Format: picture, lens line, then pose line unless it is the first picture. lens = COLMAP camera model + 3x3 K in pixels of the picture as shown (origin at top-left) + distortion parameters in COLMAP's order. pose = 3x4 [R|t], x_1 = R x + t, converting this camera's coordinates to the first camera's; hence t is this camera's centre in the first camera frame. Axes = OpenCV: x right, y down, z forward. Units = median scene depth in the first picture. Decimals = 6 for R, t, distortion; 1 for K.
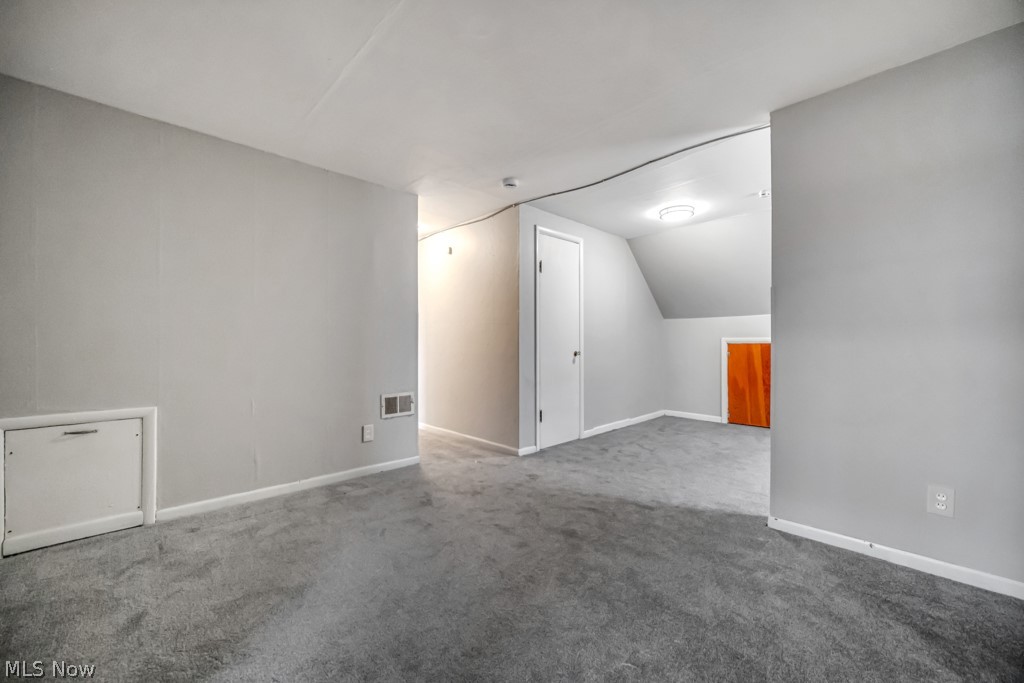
lens RADIAL K [[401.0, 0, 511.4], [0, 401.0, 341.5], [0, 0, 1]] dist [-0.001596, -0.000036]
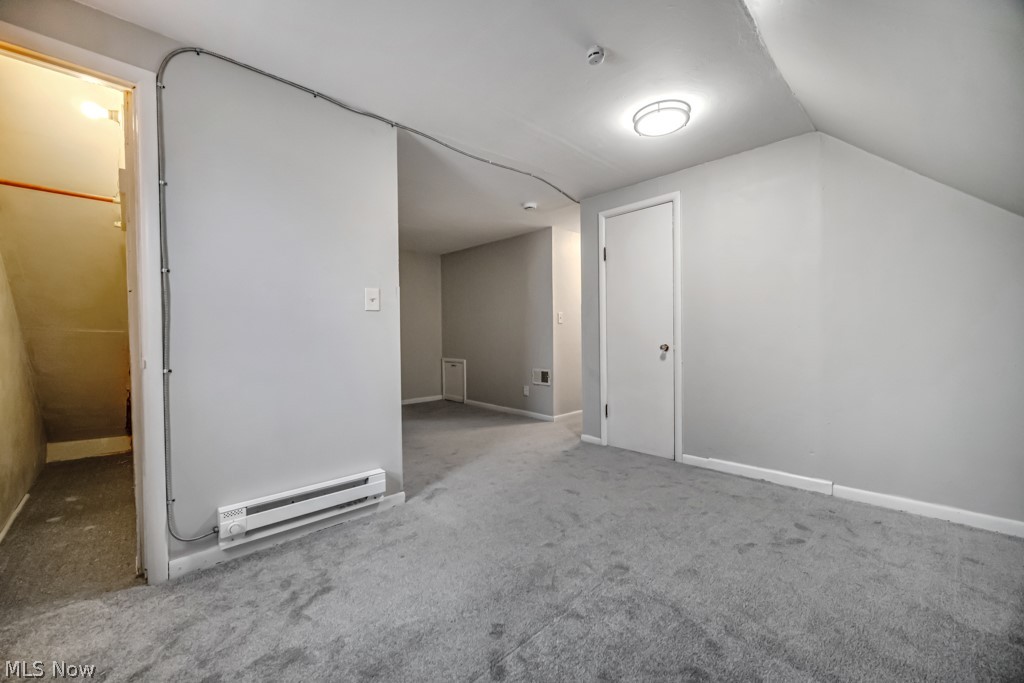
lens RADIAL K [[401.0, 0, 511.5], [0, 401.0, 340.8], [0, 0, 1]] dist [-0.001596, -0.000036]
pose [[-0.013824, 0.016688, -0.999765, 0.996654], [0.016898, 0.999722, 0.016454, -0.001109], [0.999762, -0.016666, -0.014102, 0.756995]]
